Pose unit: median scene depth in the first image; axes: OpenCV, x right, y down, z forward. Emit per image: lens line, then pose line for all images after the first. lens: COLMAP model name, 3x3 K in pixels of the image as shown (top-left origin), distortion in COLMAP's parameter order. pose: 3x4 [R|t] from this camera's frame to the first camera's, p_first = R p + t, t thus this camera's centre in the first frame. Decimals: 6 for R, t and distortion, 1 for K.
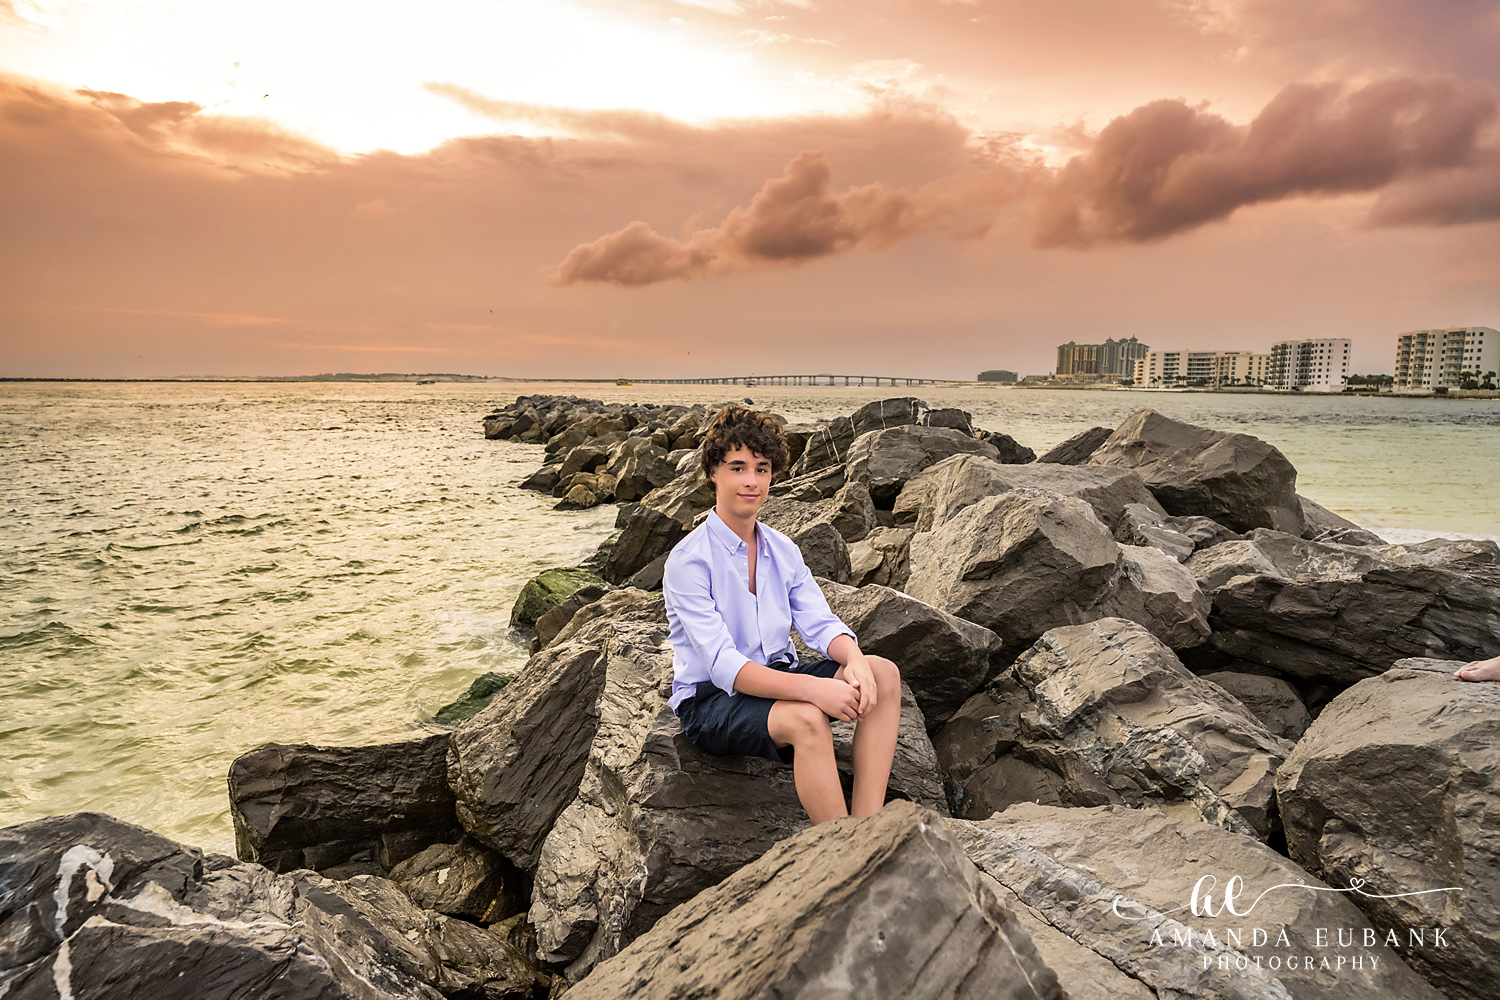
lens RADIAL K [[858.5, 0, 745.9], [0, 858.5, 505.2], [0, 0, 1]] dist [-0.000793, -0.000755]
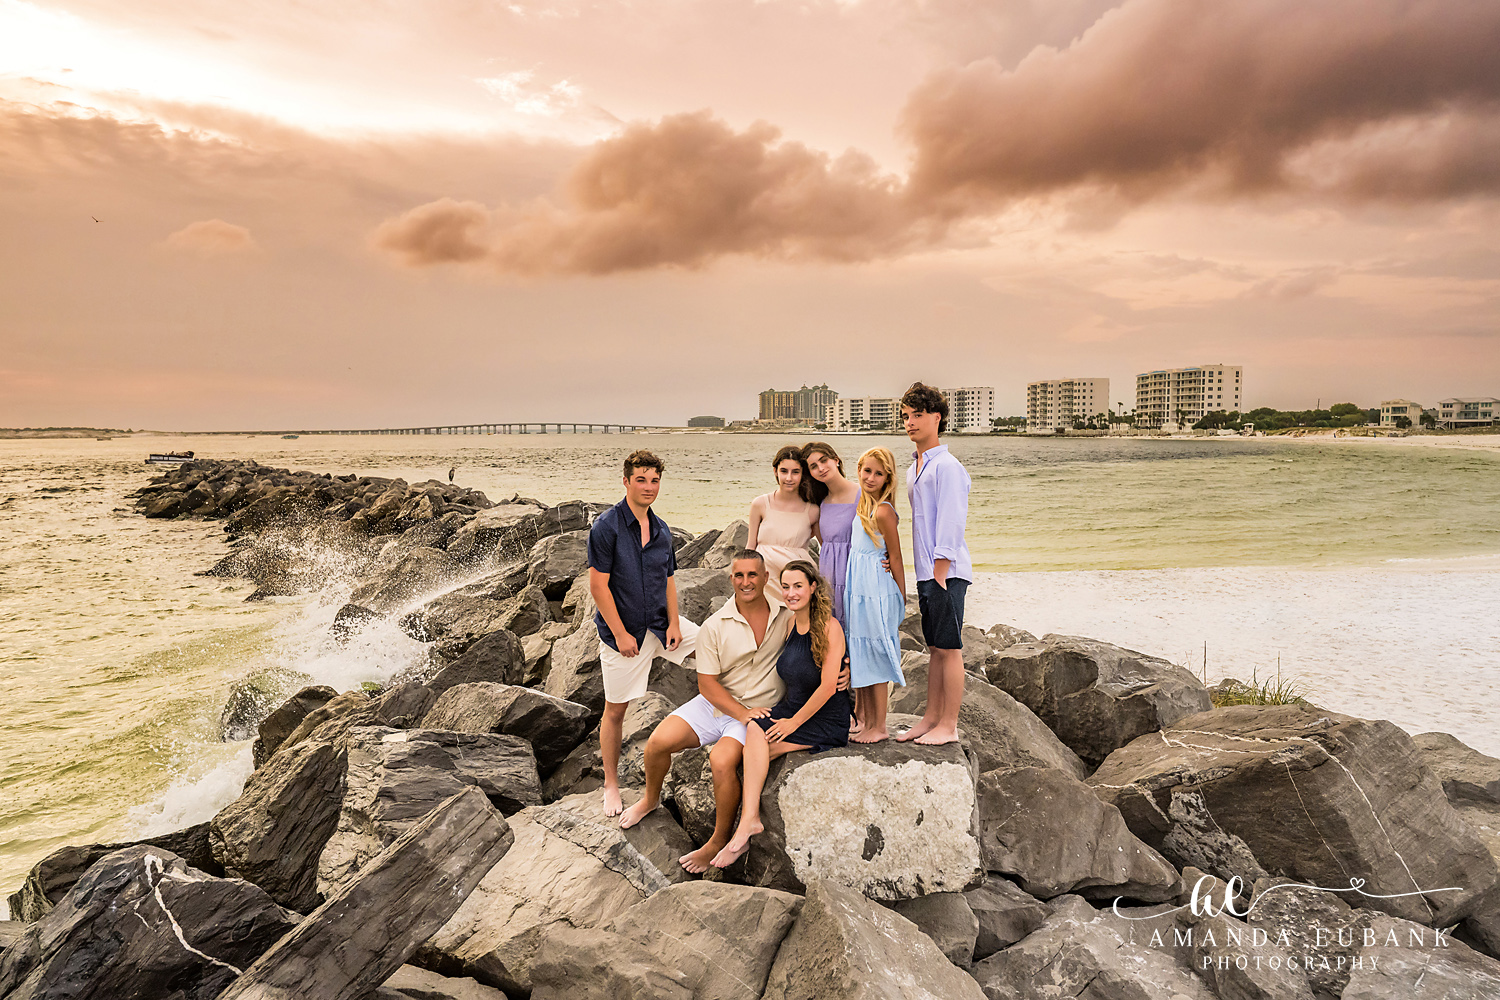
lens RADIAL K [[869.2, 0, 746.2], [0, 869.2, 502.7], [0, 0, 1]] dist [-0.002609, 0.000363]
pose [[0.947186, -0.041458, 0.317994, 0.042338], [0.059196, 0.997171, -0.046319, -0.133743], [-0.315174, 0.062697, 0.946961, -0.654358]]
